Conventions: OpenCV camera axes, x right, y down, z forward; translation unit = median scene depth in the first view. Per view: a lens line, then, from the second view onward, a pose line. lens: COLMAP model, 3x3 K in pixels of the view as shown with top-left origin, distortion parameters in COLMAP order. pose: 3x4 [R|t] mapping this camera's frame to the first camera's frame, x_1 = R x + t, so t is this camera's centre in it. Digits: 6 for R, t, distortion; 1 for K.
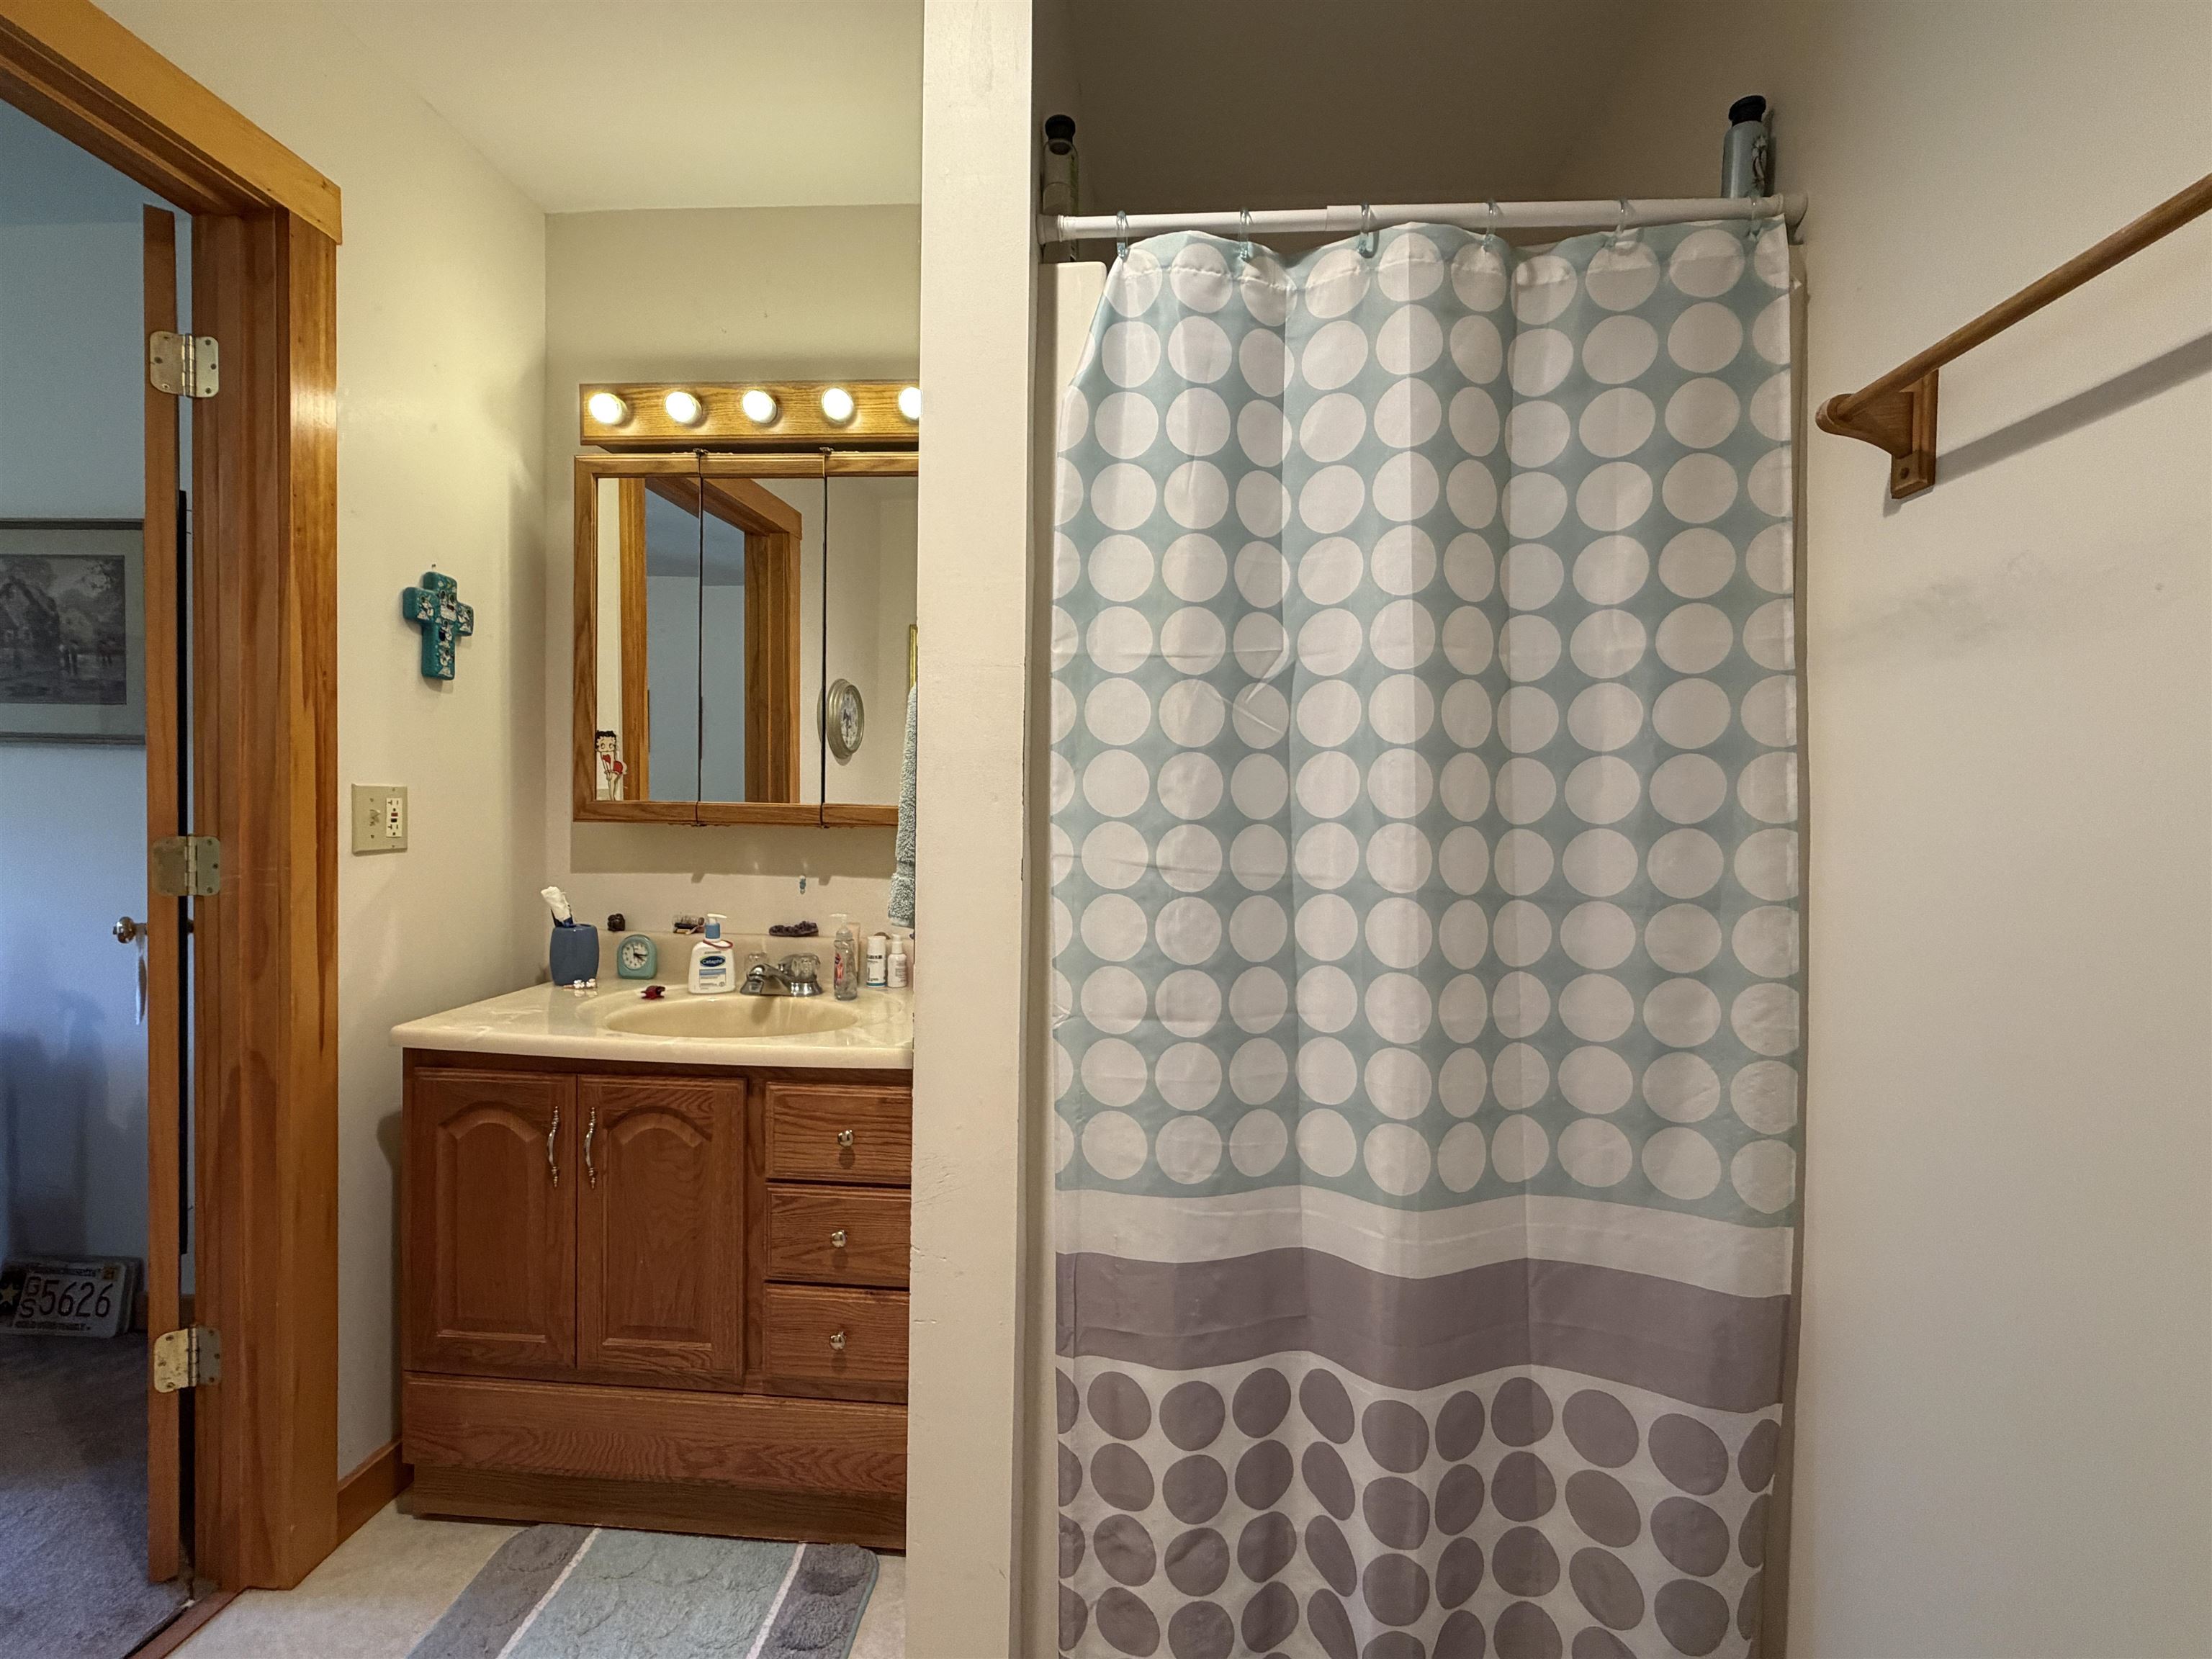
lens RADIAL K [[1029.7, 0, 1102.7], [0, 1029.7, 818.9], [0, 0, 1]] dist [0.000410, 0.000060]
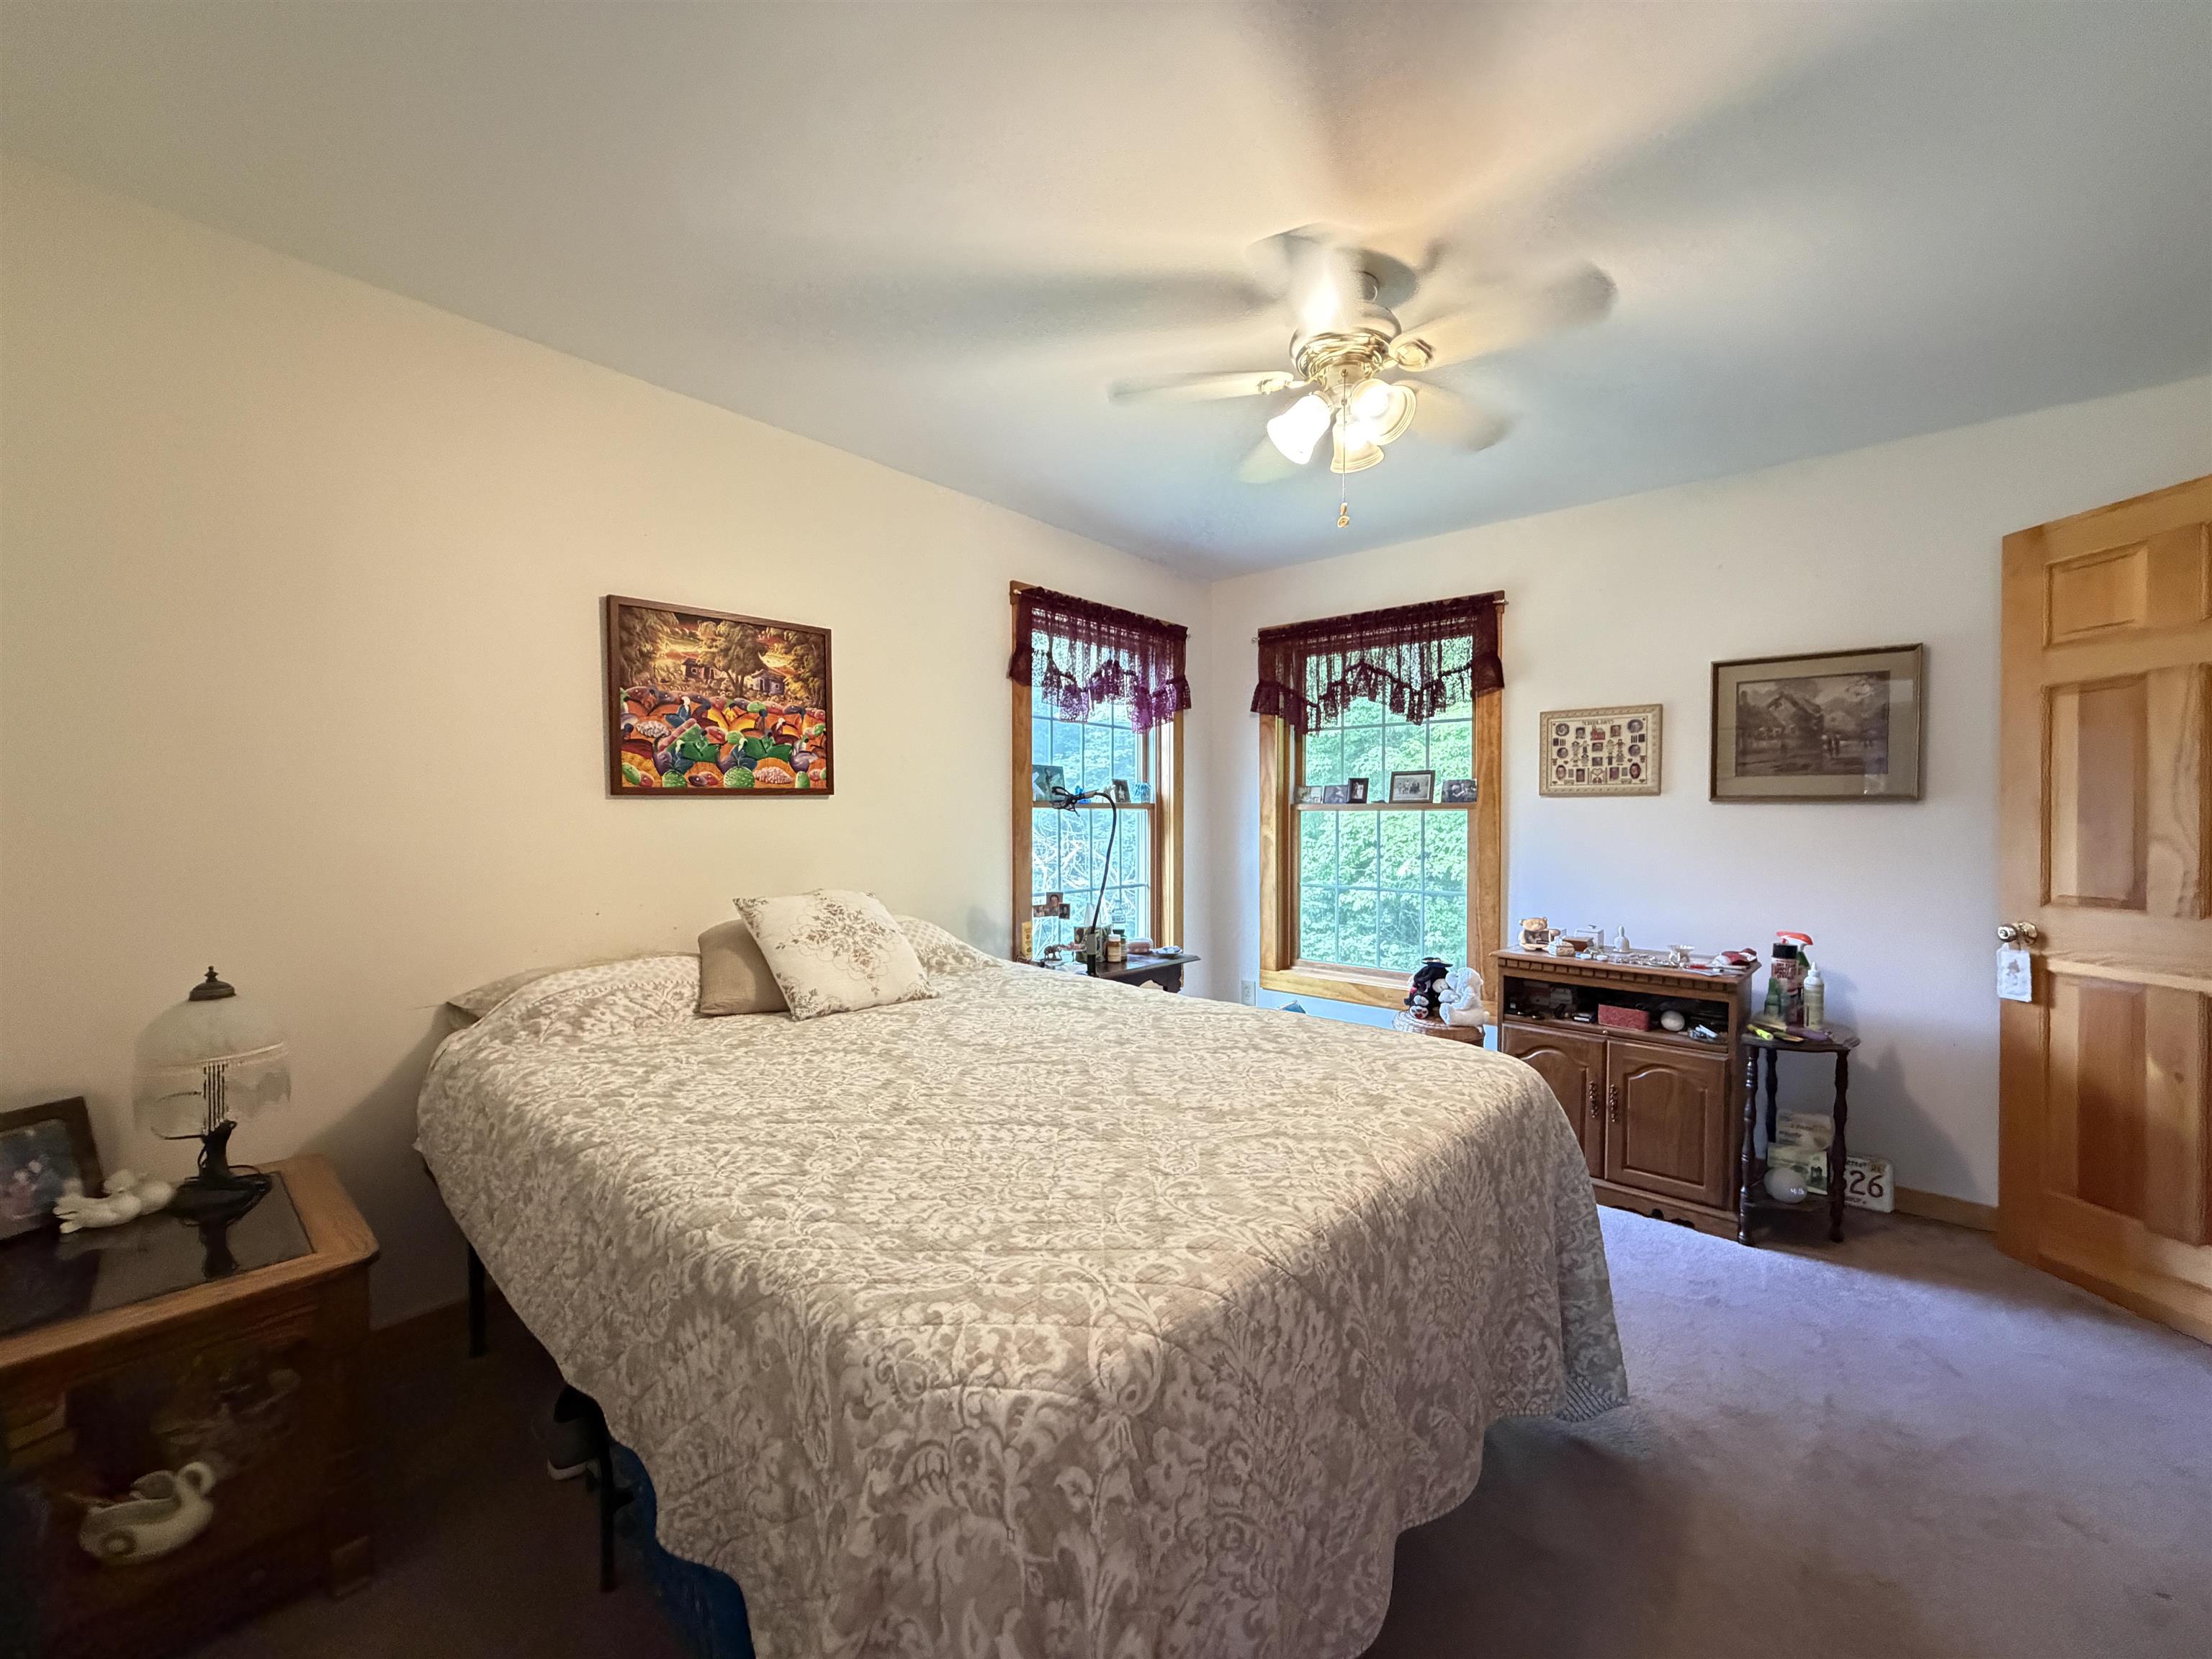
lens RADIAL K [[878.7, 0, 1105.3], [0, 878.7, 834.3], [0, 0, 1]] dist [-0.000129, 0.000120]
pose [[0.790646, -0.000594, -0.612274, -1.055180], [-0.002505, 0.999988, -0.004205, -0.018684], [0.612269, 0.004858, 0.790635, -0.635207]]
